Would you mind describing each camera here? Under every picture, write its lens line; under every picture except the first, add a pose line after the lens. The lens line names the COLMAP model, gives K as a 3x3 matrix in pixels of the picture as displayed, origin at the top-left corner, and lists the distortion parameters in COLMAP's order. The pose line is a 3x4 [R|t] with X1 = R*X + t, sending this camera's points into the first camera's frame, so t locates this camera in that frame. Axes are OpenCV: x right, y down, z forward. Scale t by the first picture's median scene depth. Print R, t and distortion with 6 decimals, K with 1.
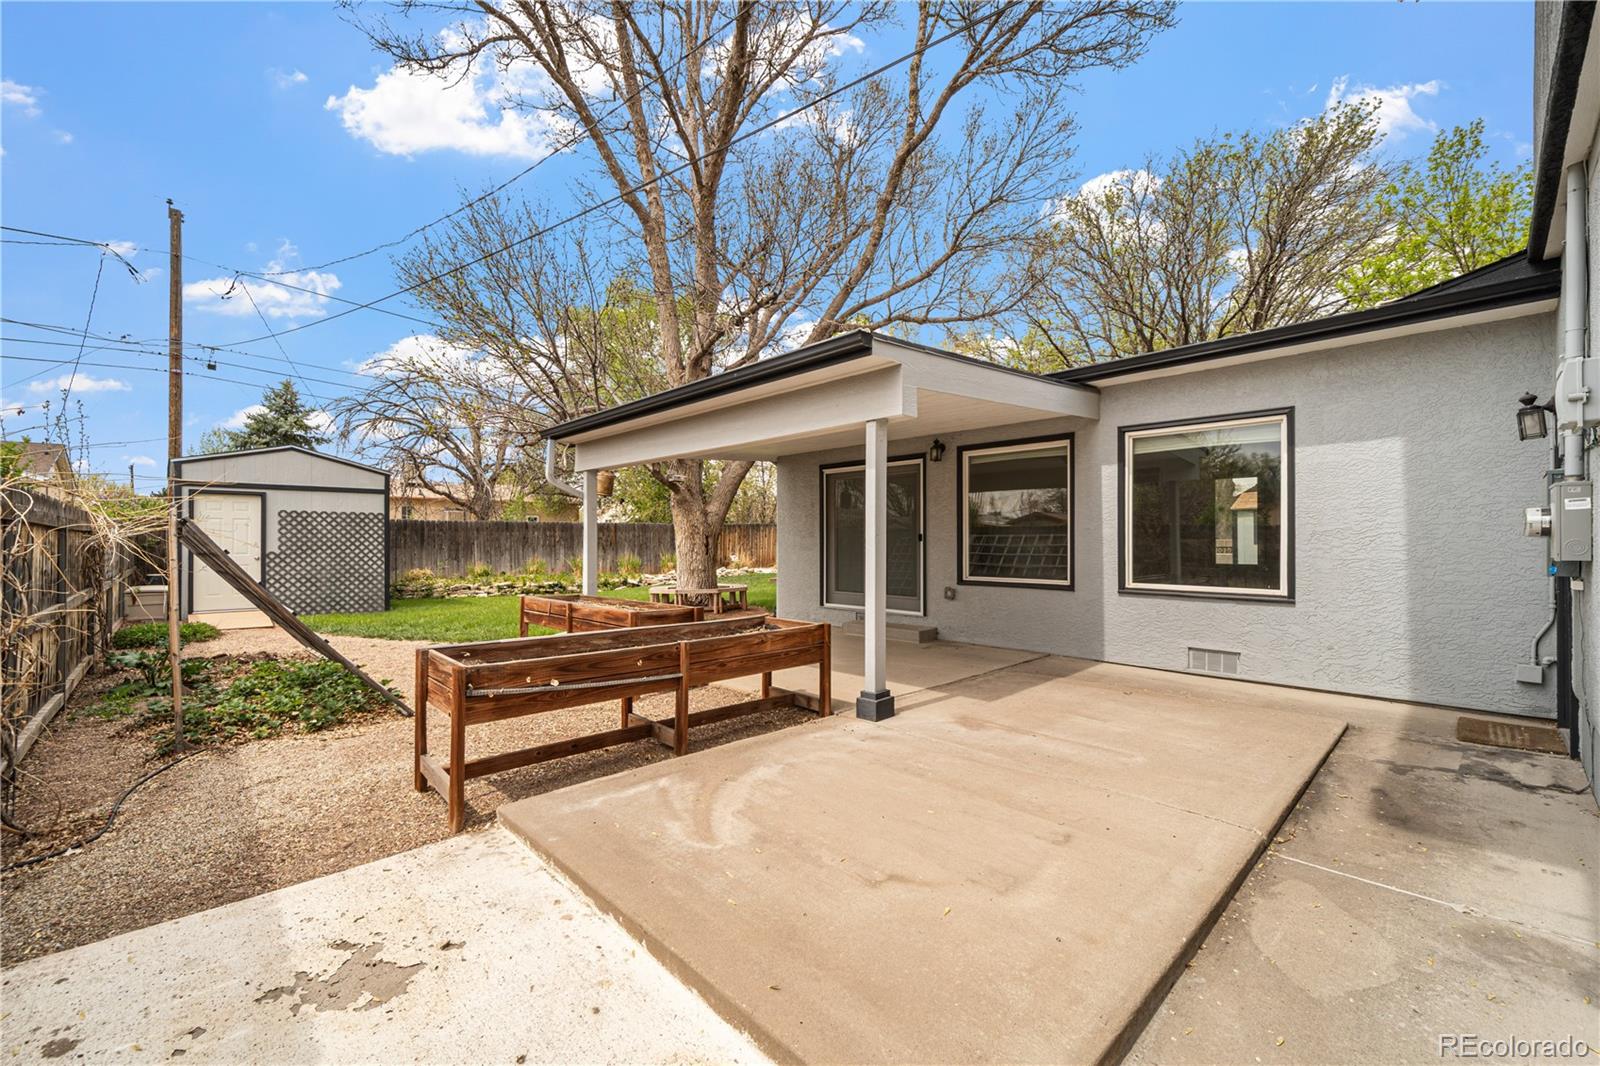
lens RADIAL K [[650.4, 0, 803.2], [0, 650.4, 540.4], [0, 0, 1]] dist [-0.000187, 0.000215]
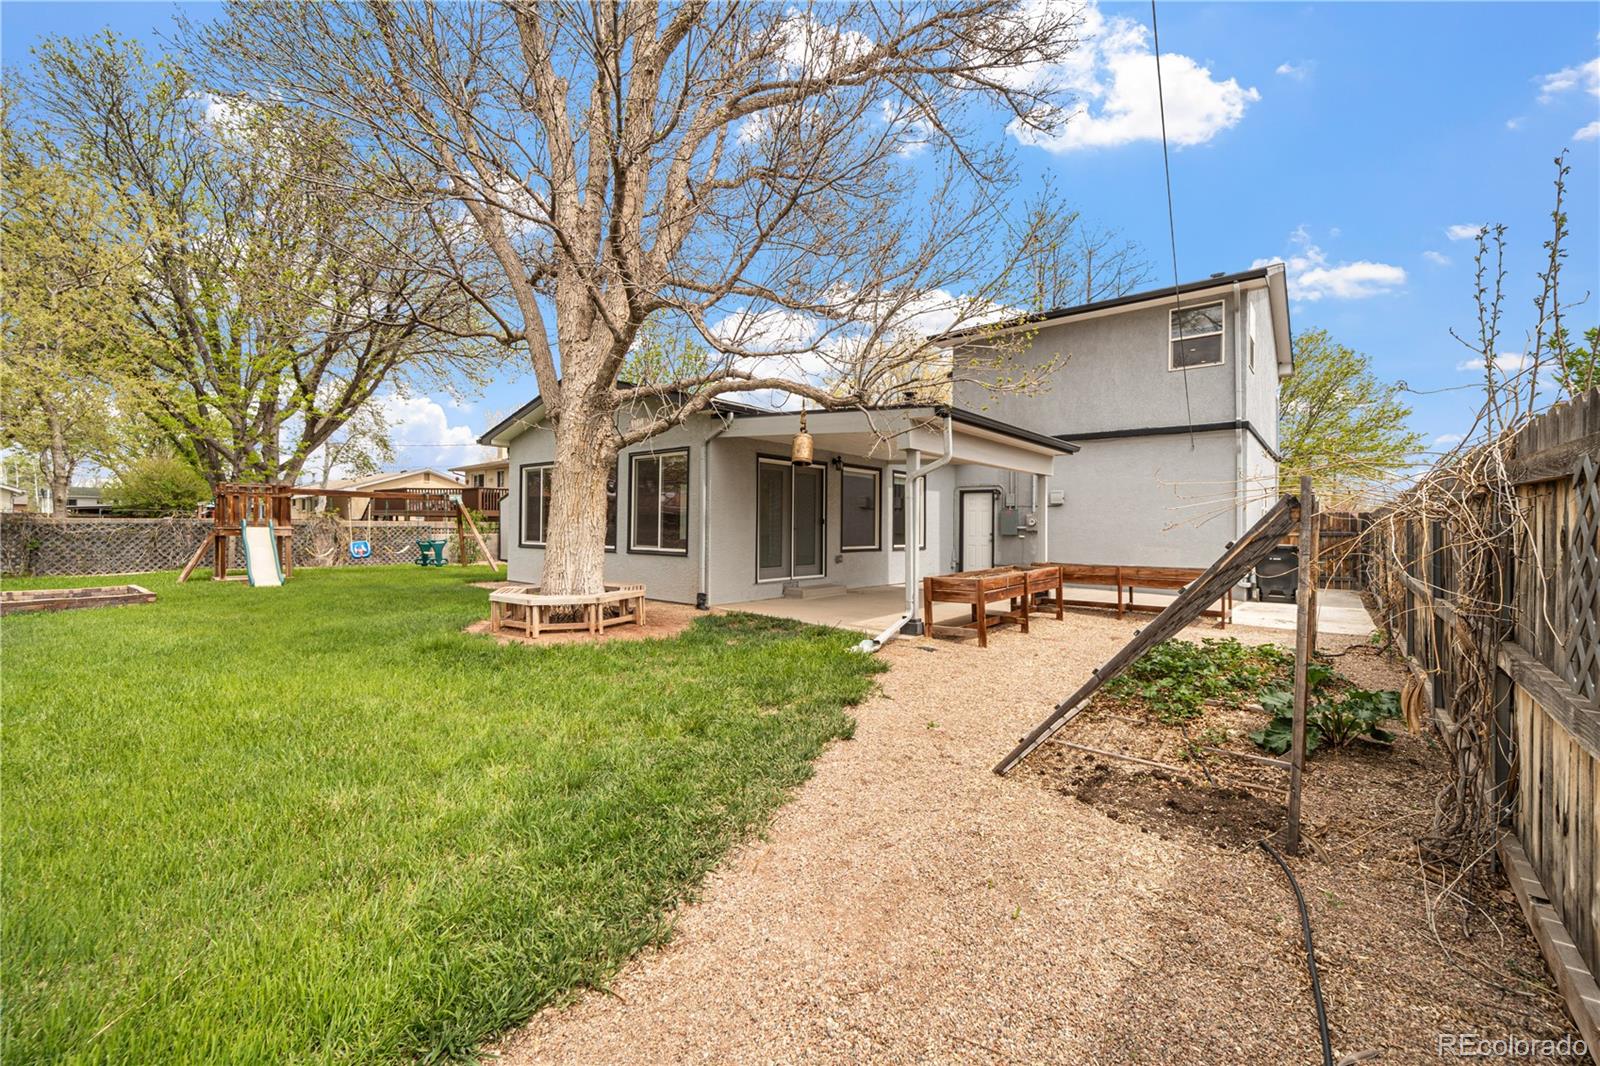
lens RADIAL K [[650.4, 0, 799.9], [0, 650.4, 527.4], [0, 0, 1]] dist [-0.000187, 0.000215]
pose [[-0.134936, -0.000675, 0.990854, -1.207872], [-0.006631, 0.999978, -0.000221, 0.008778], [-0.990832, -0.006600, -0.134938, 1.240695]]
